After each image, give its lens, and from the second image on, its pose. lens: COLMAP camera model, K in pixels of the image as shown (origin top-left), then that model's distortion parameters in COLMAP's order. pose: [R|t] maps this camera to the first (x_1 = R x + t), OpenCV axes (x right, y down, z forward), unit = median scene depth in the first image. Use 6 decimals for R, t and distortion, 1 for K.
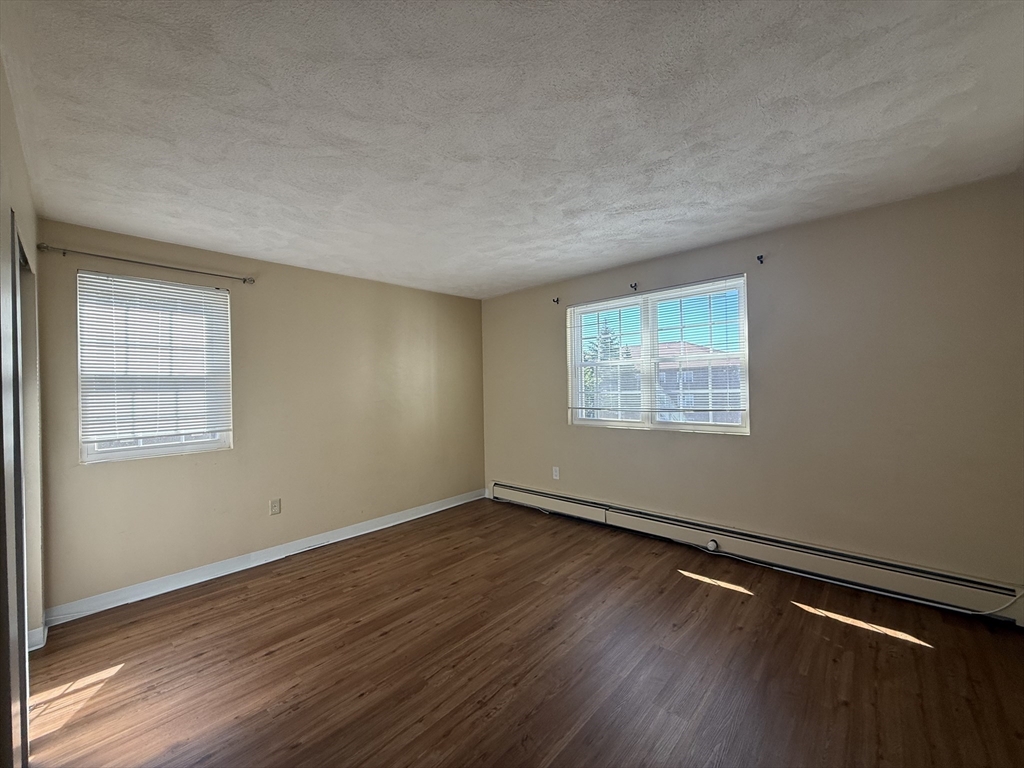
lens RADIAL K [[413.5, 0, 506.2], [0, 413.5, 383.6], [0, 0, 1]] dist [-0.000143, -0.000387]
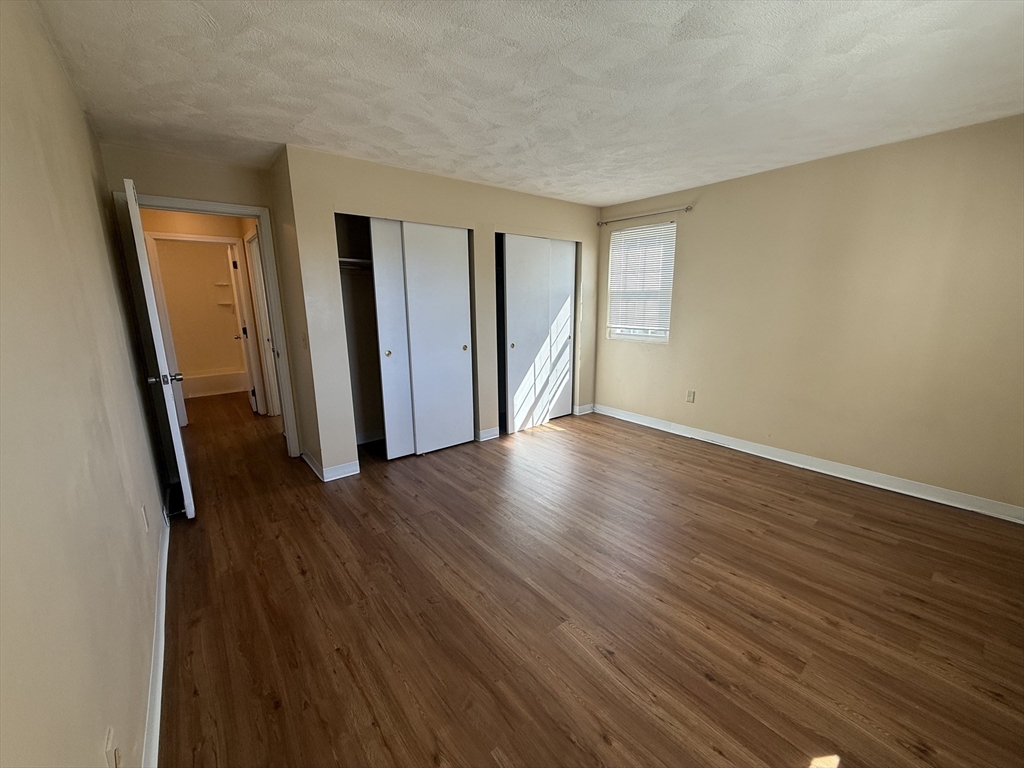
lens RADIAL K [[413.5, 0, 507.7], [0, 413.5, 387.9], [0, 0, 1]] dist [-0.000143, -0.000387]
pose [[-0.162421, 0.232828, -0.958859, 0.753150], [0.021231, 0.972362, 0.232511, -0.030871], [0.986493, 0.017407, -0.162875, 0.684097]]
